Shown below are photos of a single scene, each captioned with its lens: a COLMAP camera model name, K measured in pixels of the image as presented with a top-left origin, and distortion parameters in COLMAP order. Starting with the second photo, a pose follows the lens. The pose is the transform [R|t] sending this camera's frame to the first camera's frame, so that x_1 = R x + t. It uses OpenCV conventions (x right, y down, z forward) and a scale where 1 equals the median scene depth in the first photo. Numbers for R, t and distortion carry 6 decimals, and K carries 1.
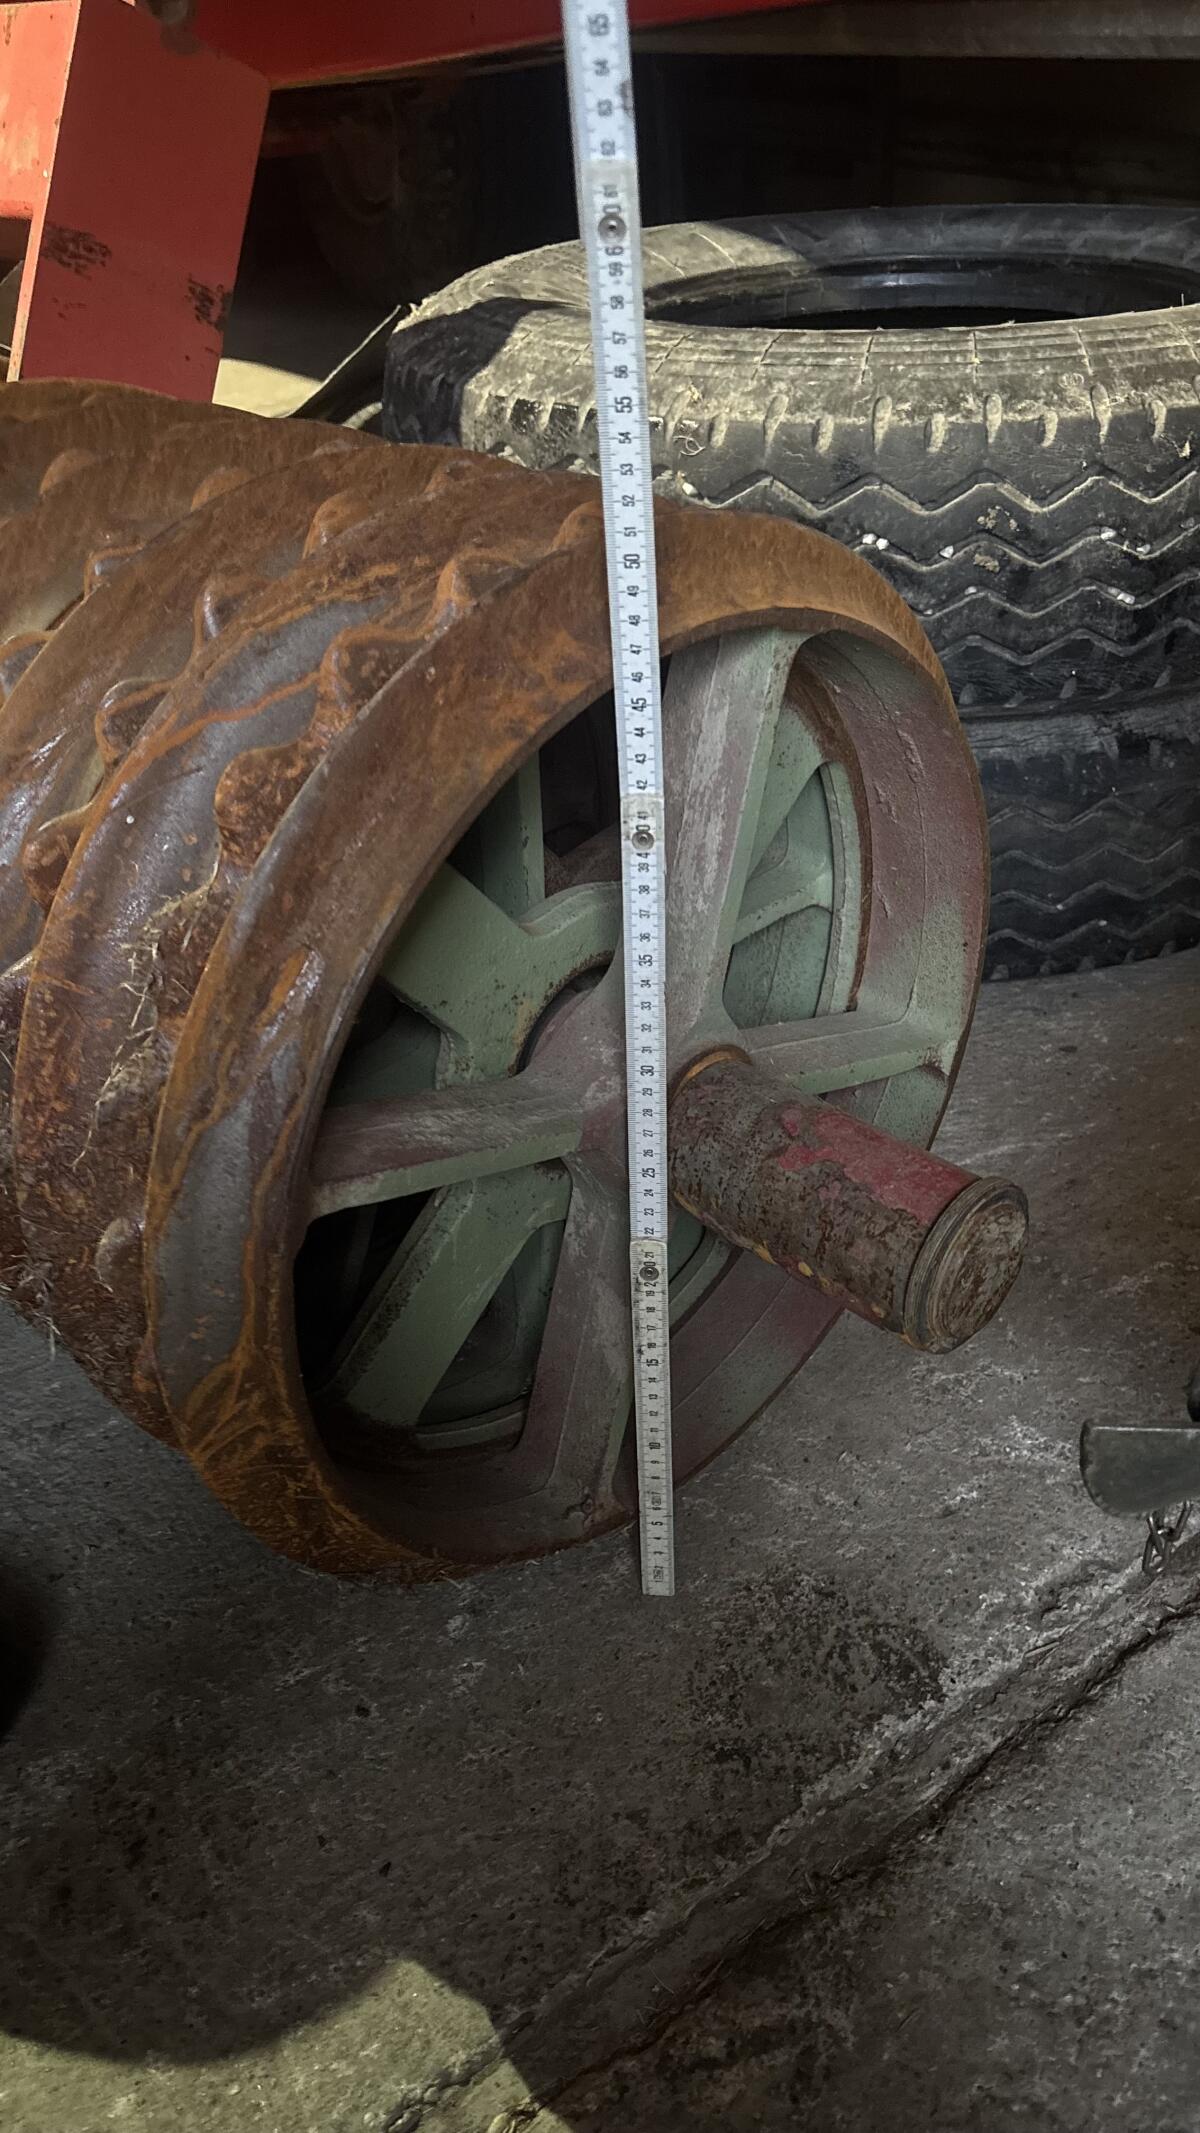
lens RADIAL K [[1647.4, 0, 603.5], [0, 1647.4, 1083.9], [0, 0, 1]] dist [0.042545, -0.043891]
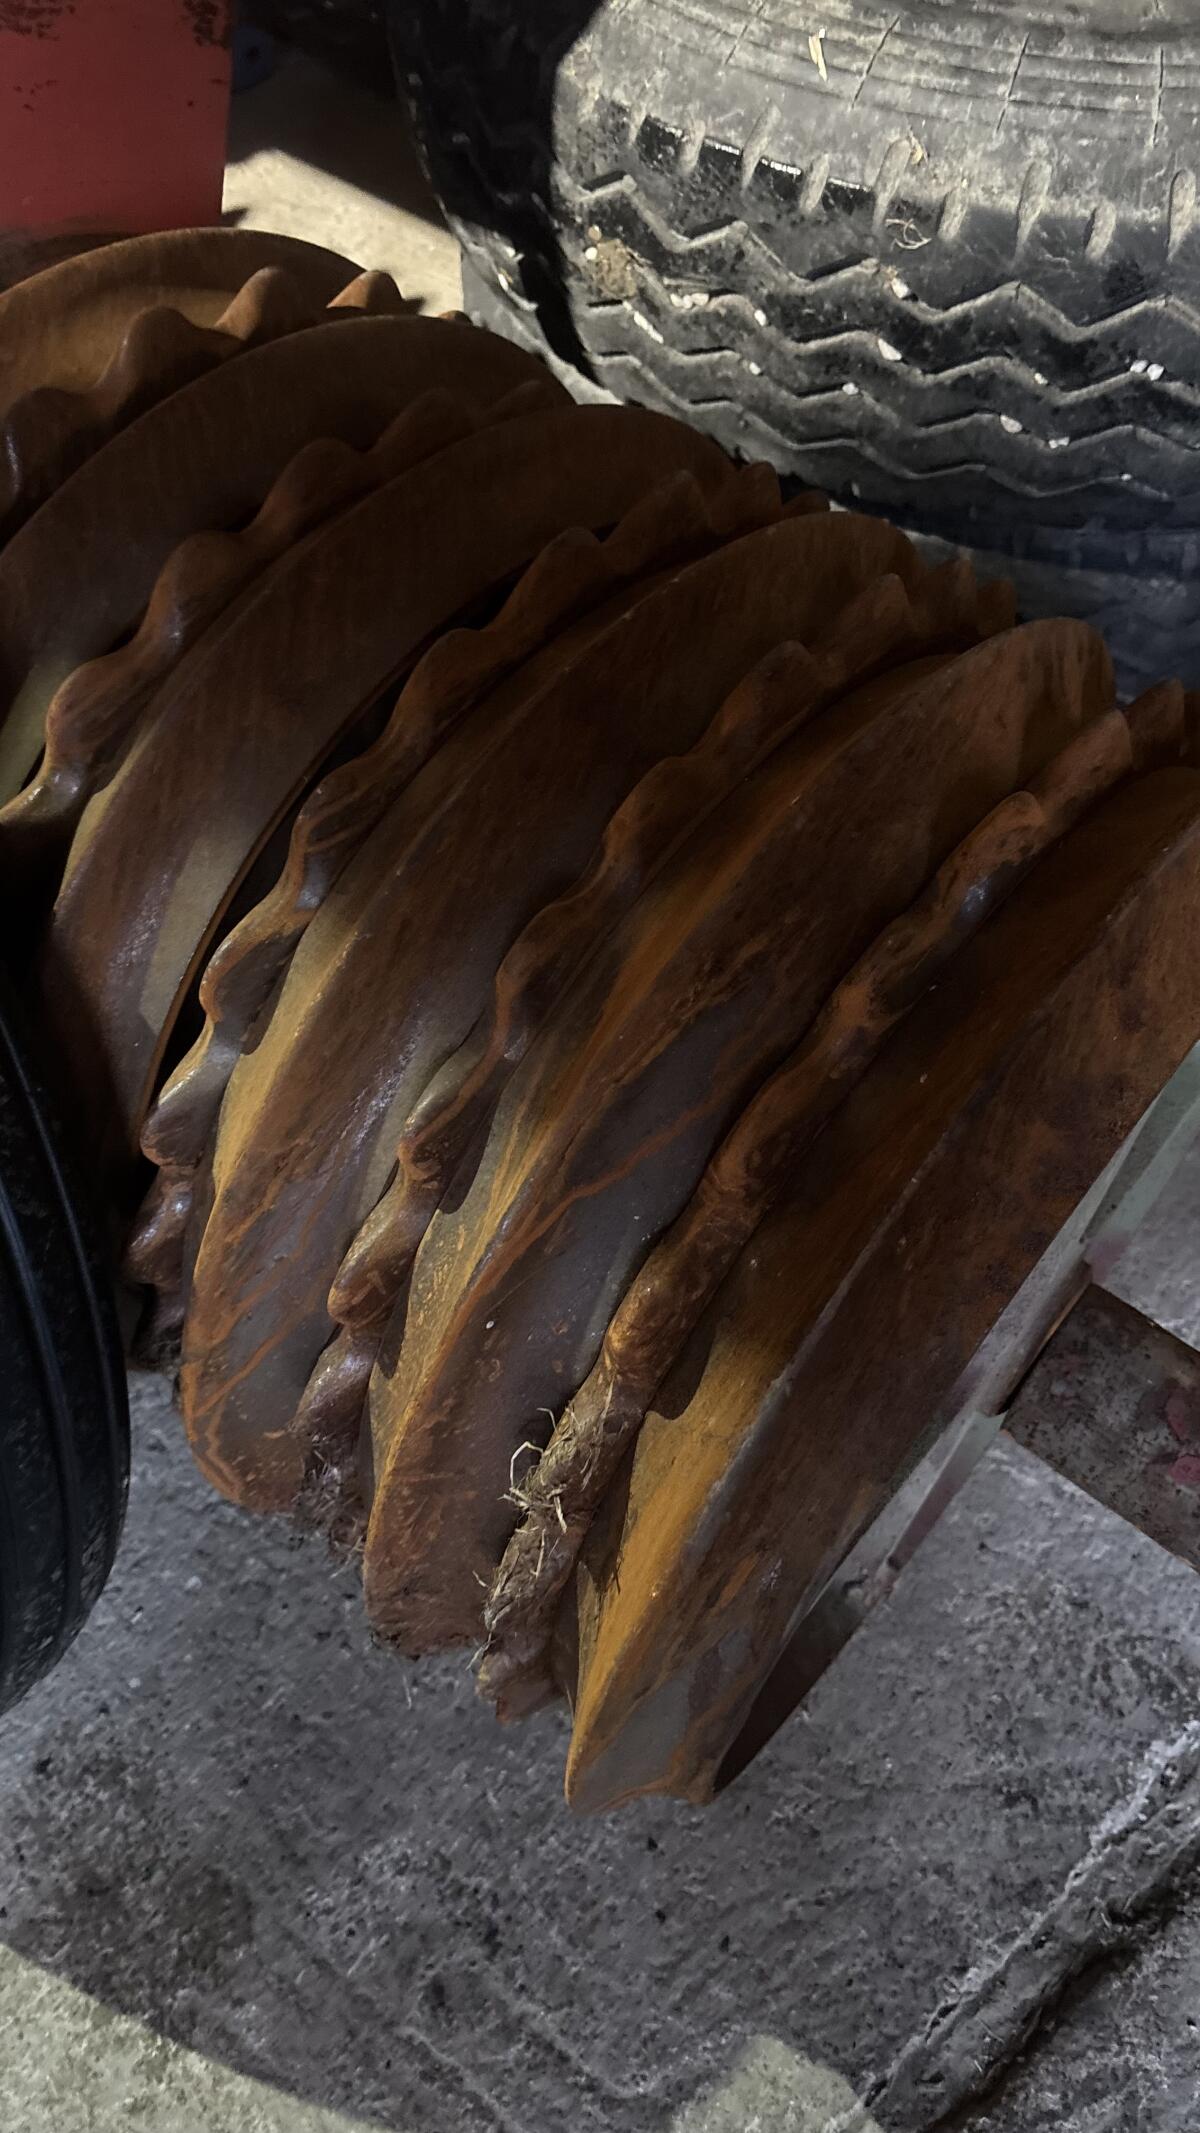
lens RADIAL K [[1647.4, 0, 589.7], [0, 1647.4, 1057.2], [0, 0, 1]] dist [0.042545, -0.043891]
pose [[0.994527, -0.087782, 0.056668, -0.165940], [0.054602, 0.899053, 0.434421, -0.389225], [-0.089082, -0.428950, 0.898925, 0.189926]]
